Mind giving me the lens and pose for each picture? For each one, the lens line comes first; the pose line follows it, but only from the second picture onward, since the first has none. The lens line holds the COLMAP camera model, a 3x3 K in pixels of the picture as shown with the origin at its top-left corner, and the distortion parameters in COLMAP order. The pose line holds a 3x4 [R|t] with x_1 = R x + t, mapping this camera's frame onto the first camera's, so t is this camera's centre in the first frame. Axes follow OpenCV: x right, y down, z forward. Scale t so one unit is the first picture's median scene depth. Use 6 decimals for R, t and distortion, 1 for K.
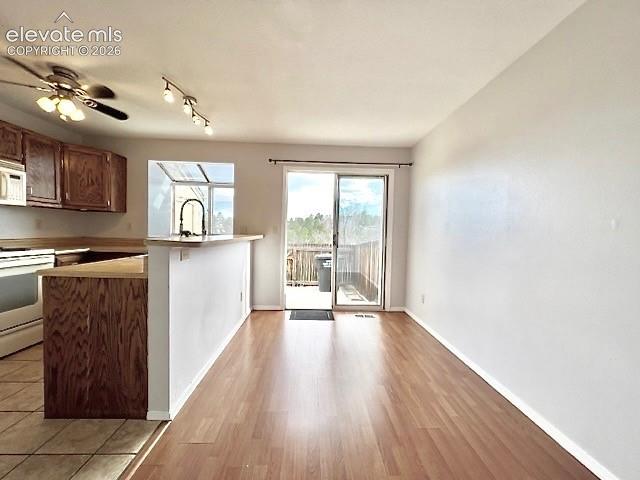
lens RADIAL K [[257.9, 0, 320.8], [0, 257.9, 240.5], [0, 0, 1]] dist [-0.000108, 0.000419]
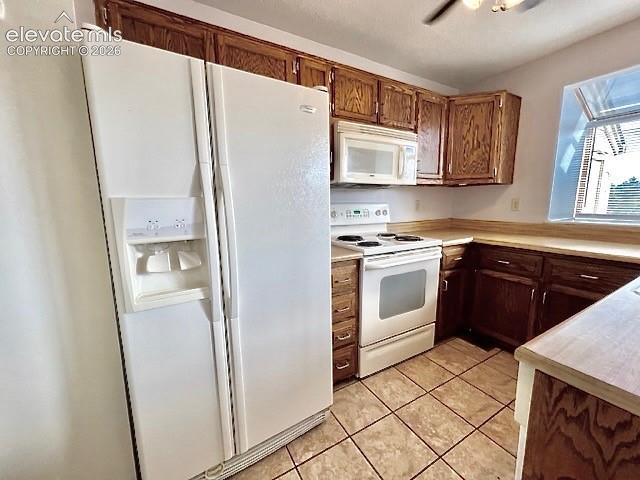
lens RADIAL K [[257.9, 0, 320.8], [0, 257.9, 240.5], [0, 0, 1]] dist [-0.000108, 0.000419]
pose [[0.467339, 0.100786, -0.878315, -0.462599], [-0.004114, 0.993718, 0.111840, -0.041096], [0.884069, -0.048654, 0.464817, 0.287691]]
